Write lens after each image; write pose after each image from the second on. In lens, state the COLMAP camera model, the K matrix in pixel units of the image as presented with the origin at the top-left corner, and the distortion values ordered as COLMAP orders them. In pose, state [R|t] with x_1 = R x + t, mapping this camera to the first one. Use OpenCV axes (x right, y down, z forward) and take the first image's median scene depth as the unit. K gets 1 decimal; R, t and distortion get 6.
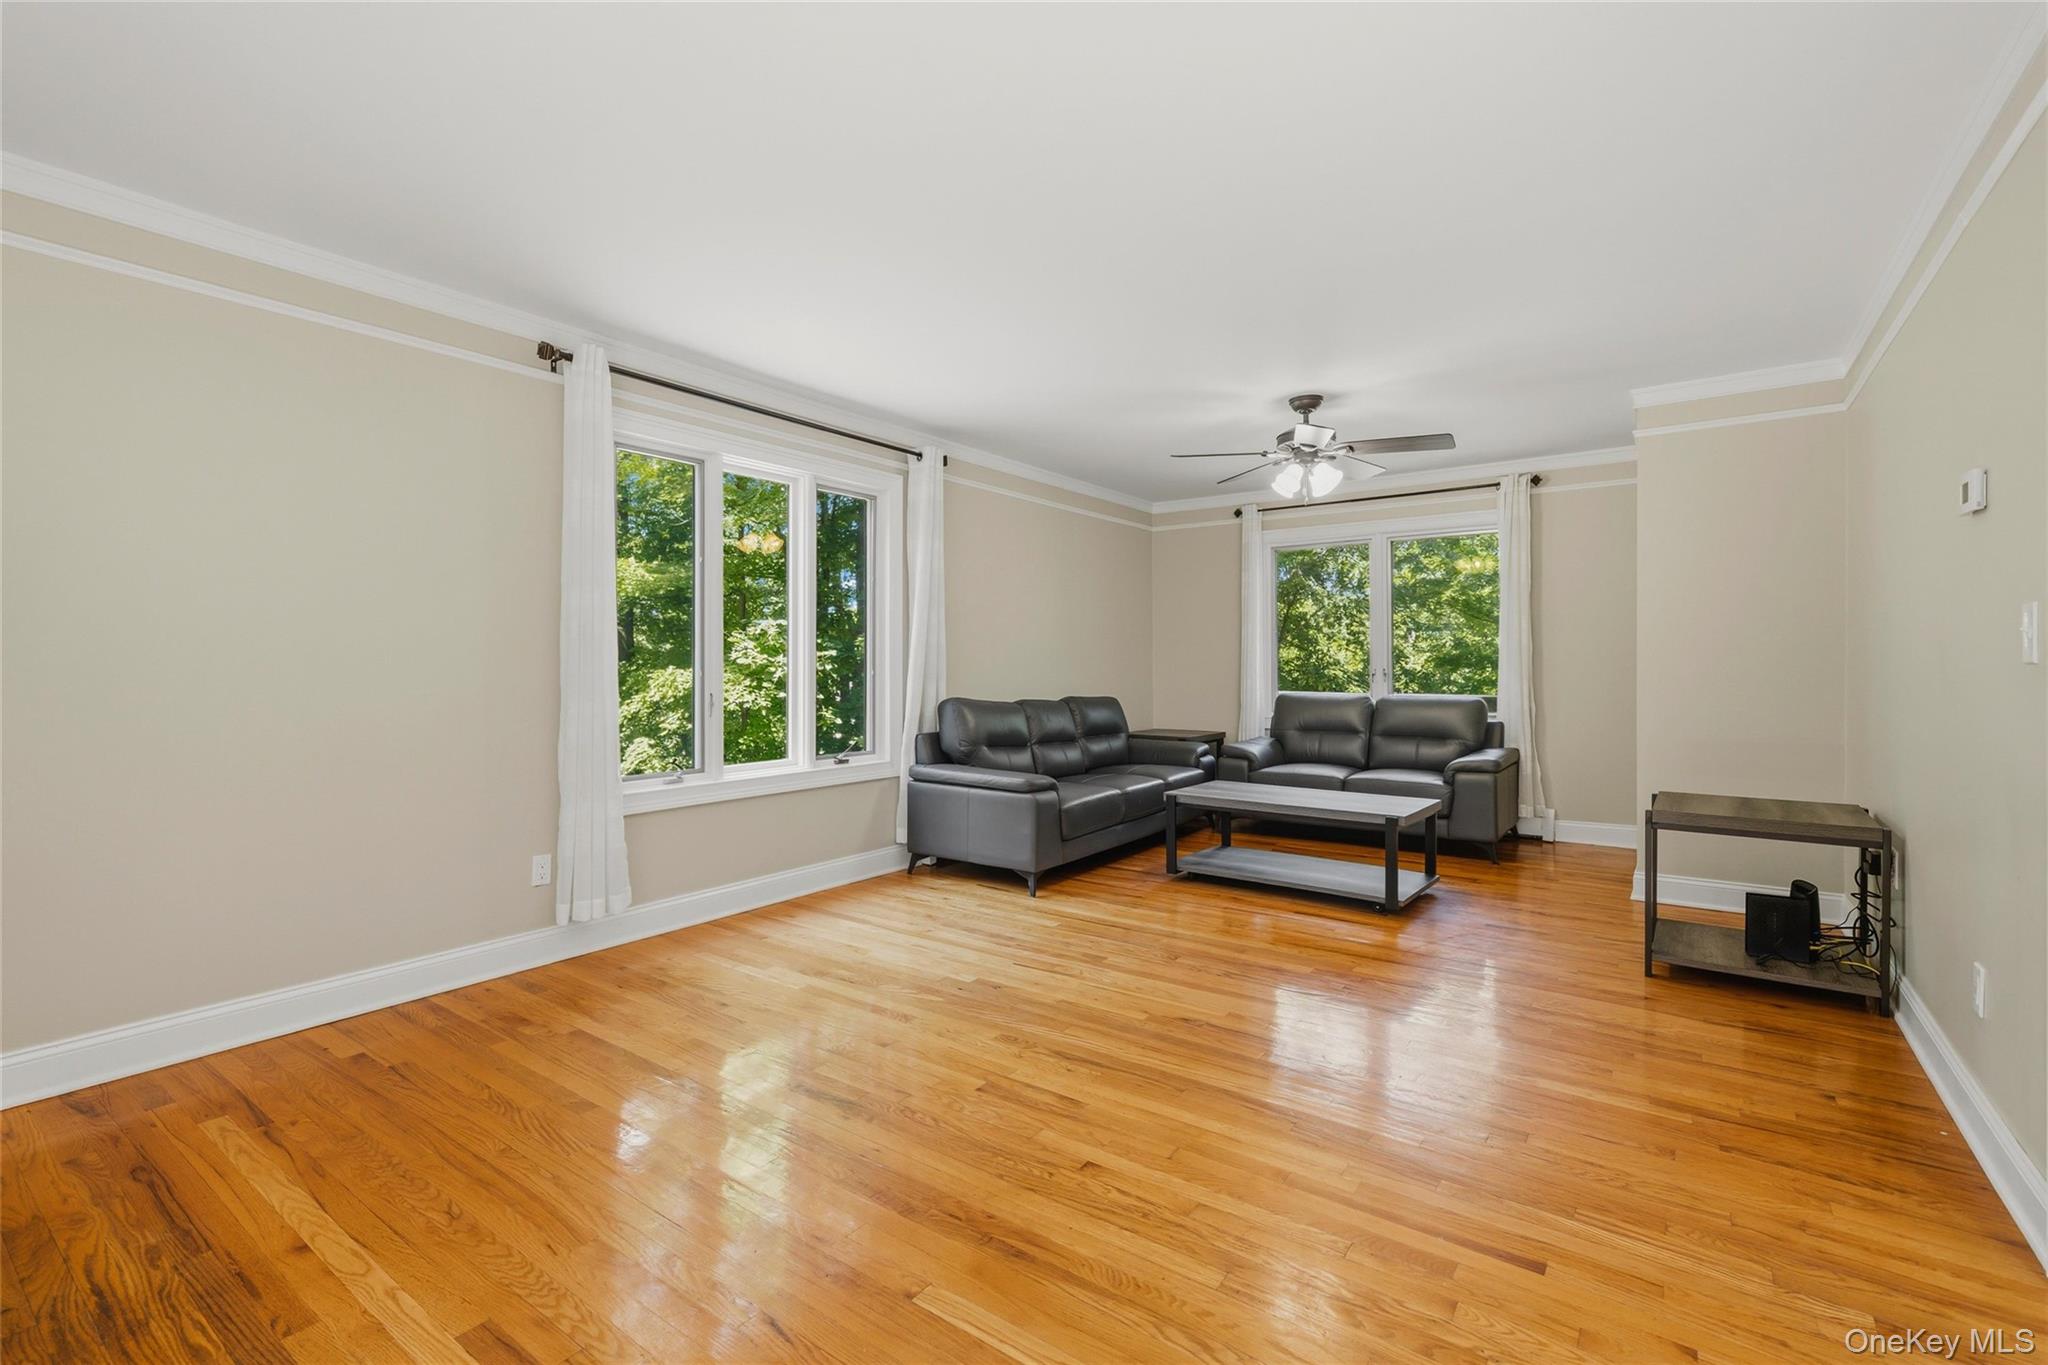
lens RADIAL K [[904.9, 0, 1016.7], [0, 904.9, 664.9], [0, 0, 1]] dist [0.000487, 0.000698]
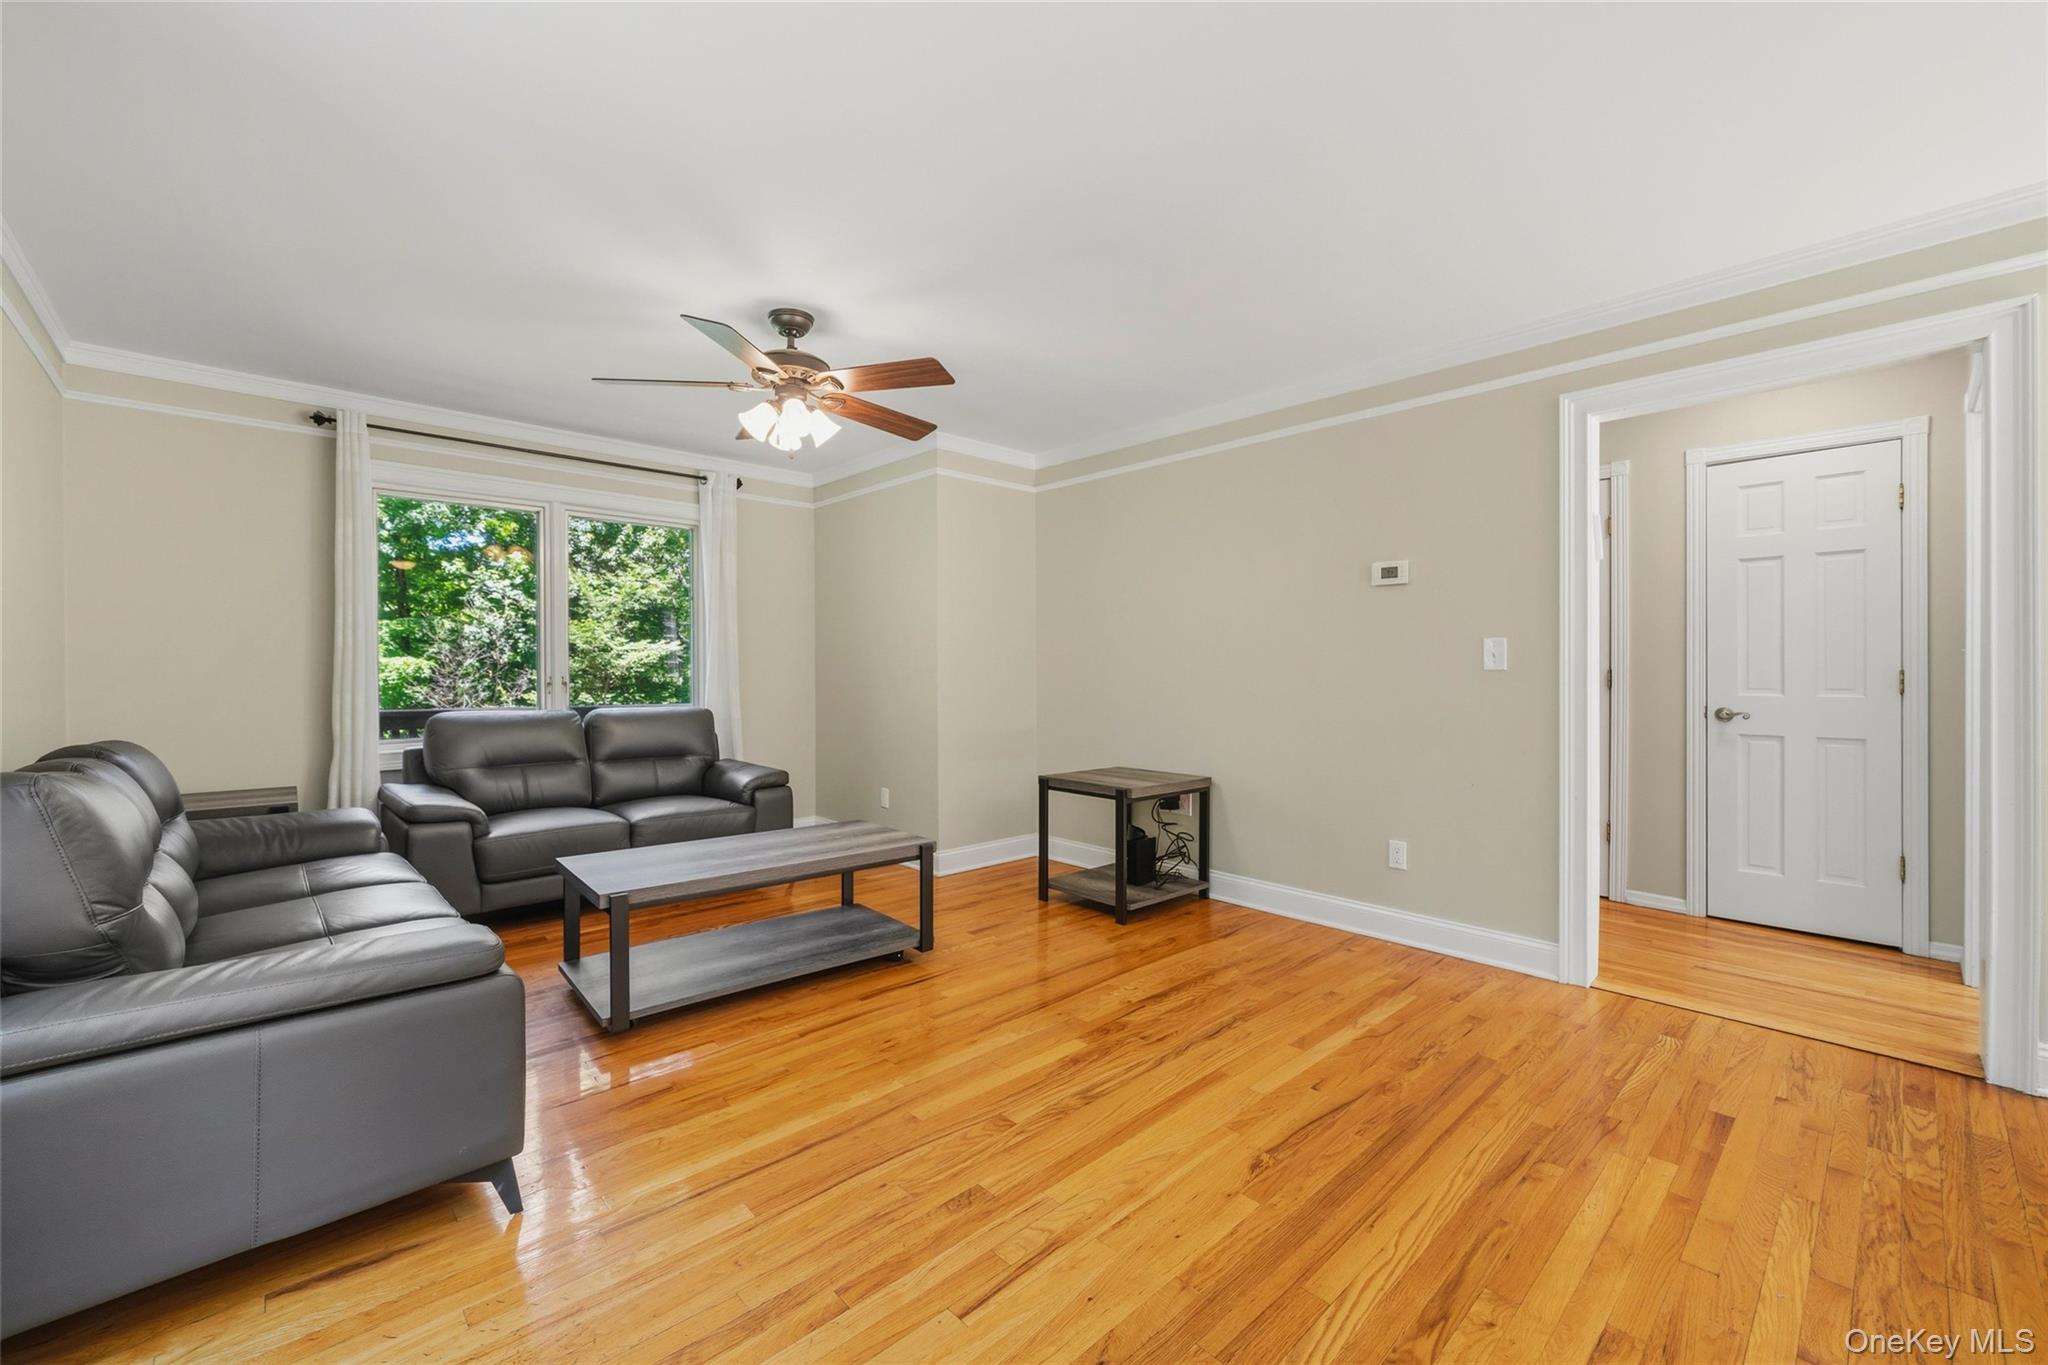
lens RADIAL K [[824.0, 0, 1025.9], [0, 824.0, 669.7], [0, 0, 1]] dist [-0.001945, 0.000150]
pose [[0.194015, 0.004317, 0.980989, -0.391846], [0.004881, 0.999974, -0.005366, 0.007246], [-0.980986, 0.005829, 0.193989, 0.861517]]
